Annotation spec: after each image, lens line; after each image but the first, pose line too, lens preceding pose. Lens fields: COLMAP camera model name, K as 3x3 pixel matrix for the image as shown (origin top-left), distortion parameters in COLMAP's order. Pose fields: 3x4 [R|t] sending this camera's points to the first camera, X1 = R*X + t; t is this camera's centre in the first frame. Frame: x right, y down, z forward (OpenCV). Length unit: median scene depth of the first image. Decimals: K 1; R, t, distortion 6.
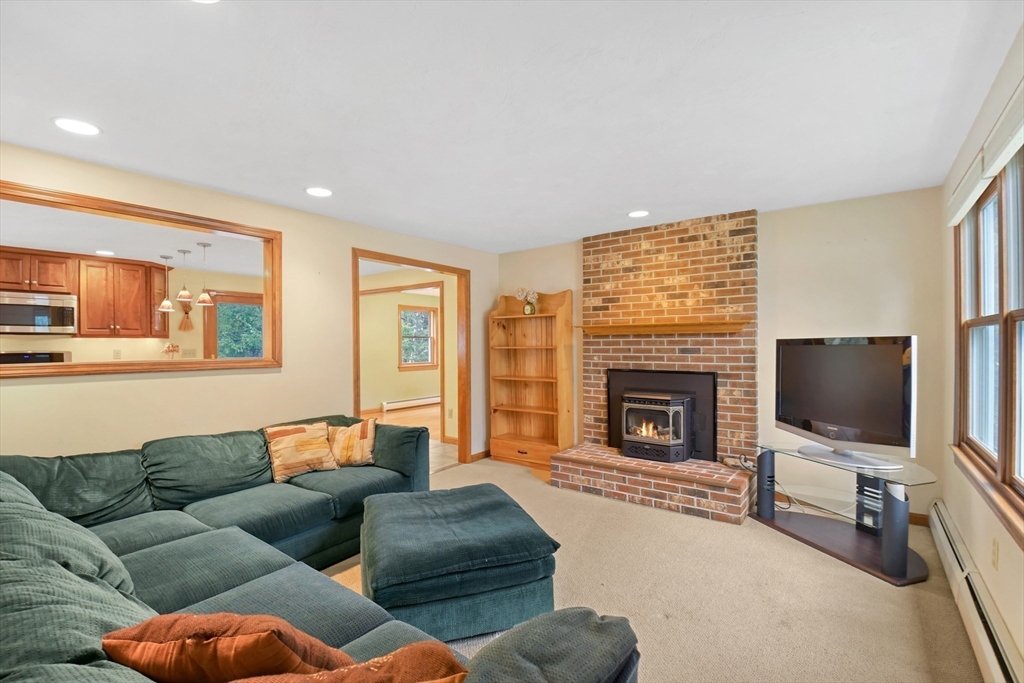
lens RADIAL K [[454.9, 0, 507.4], [0, 454.9, 345.2], [0, 0, 1]] dist [-0.028875, -0.000575]
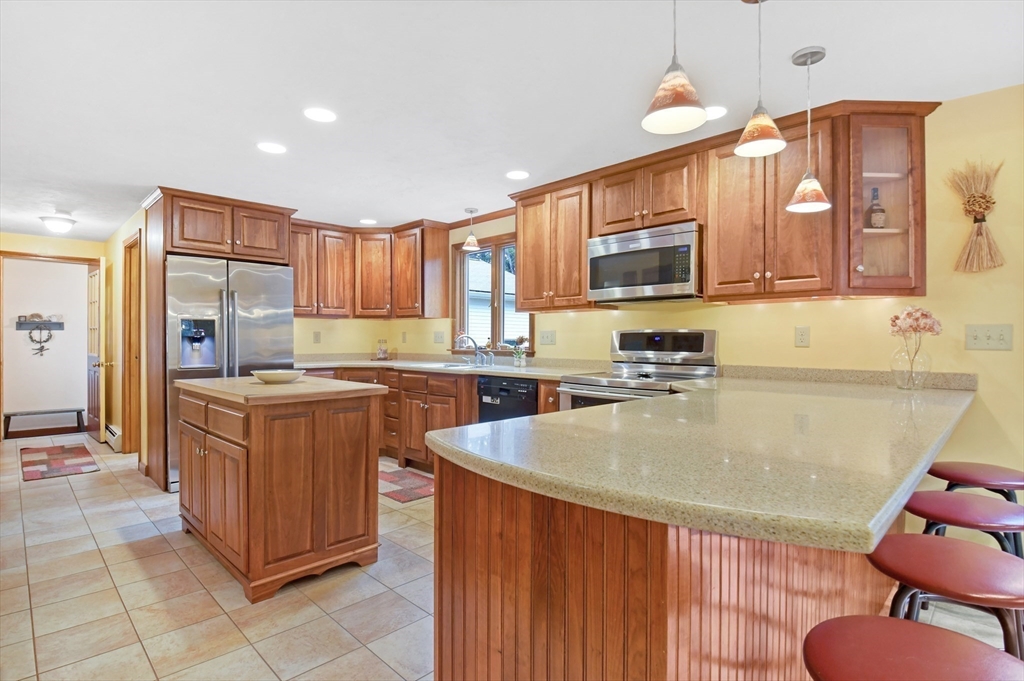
lens RADIAL K [[497.8, 0, 528.7], [0, 497.8, 346.6], [0, 0, 1]] dist [0.016846, -0.027854]
pose [[-0.130853, 0.012331, -0.991325, -0.353338], [-0.006430, 0.999891, 0.013287, 0.026653], [0.991381, 0.008113, -0.130759, 0.844367]]
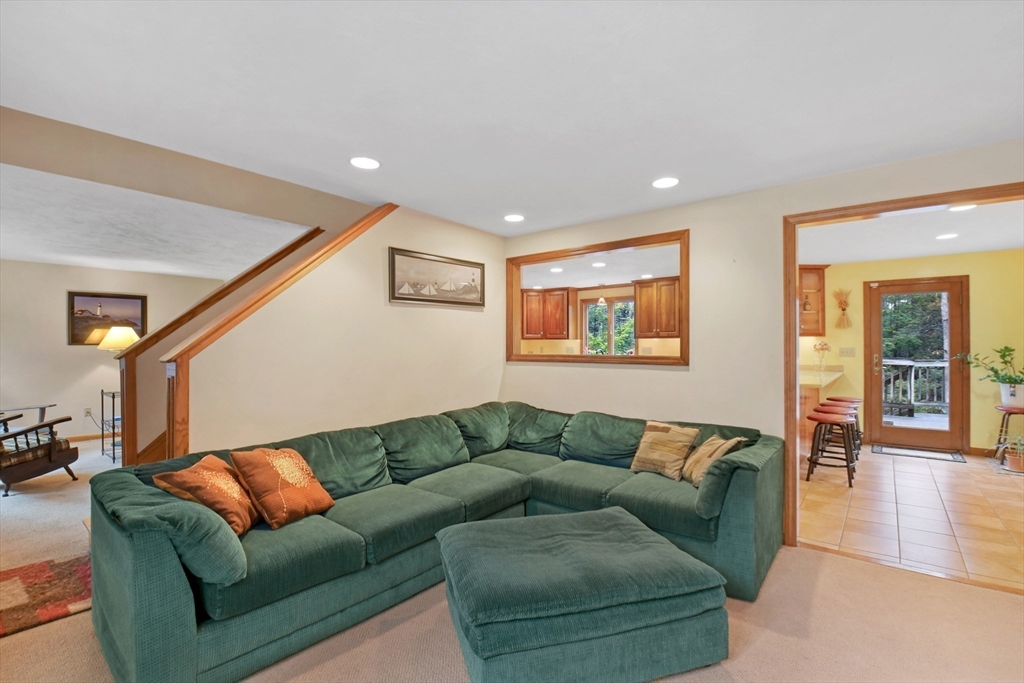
lens RADIAL K [[454.9, 0, 507.4], [0, 454.9, 345.2], [0, 0, 1]] dist [-0.028875, -0.000575]
pose [[-0.047513, 0.003913, -0.998863, 0.310444], [-0.000132, 0.999992, 0.003923, -0.000252], [0.998871, 0.000318, -0.047512, 0.399533]]
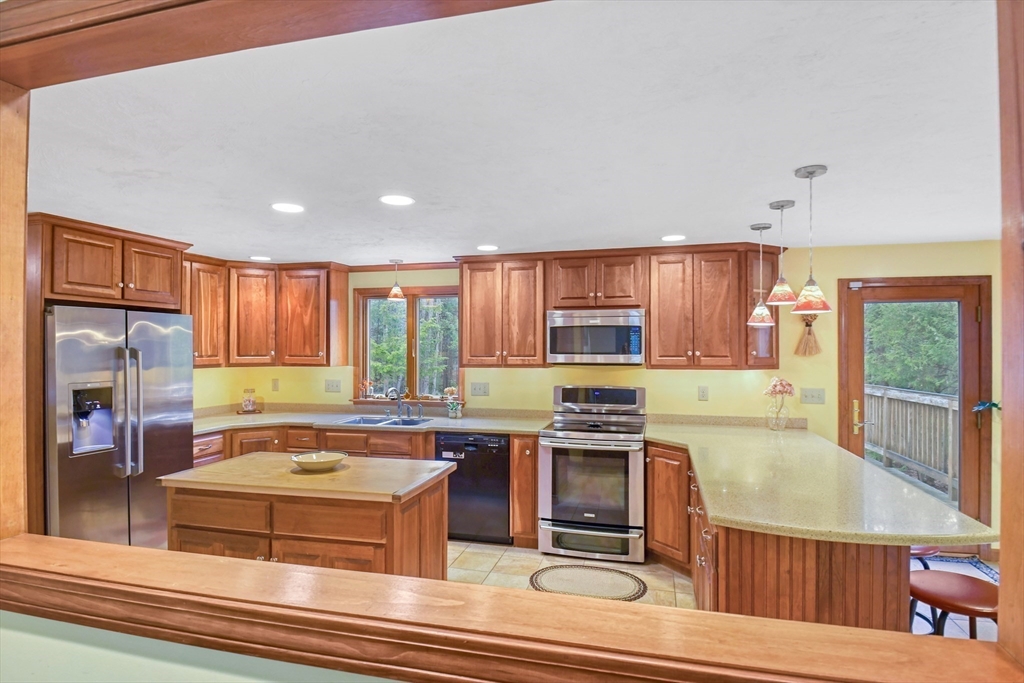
lens RADIAL K [[535.1, 0, 512.0], [0, 535.1, 341.5], [0, 0, 1]] dist [0.020438, -0.000288]
pose [[0.379473, -0.007423, -0.925173, -0.274653], [-0.005260, 0.999934, -0.010180, -0.049558], [0.925188, 0.008729, 0.379409, 0.474256]]
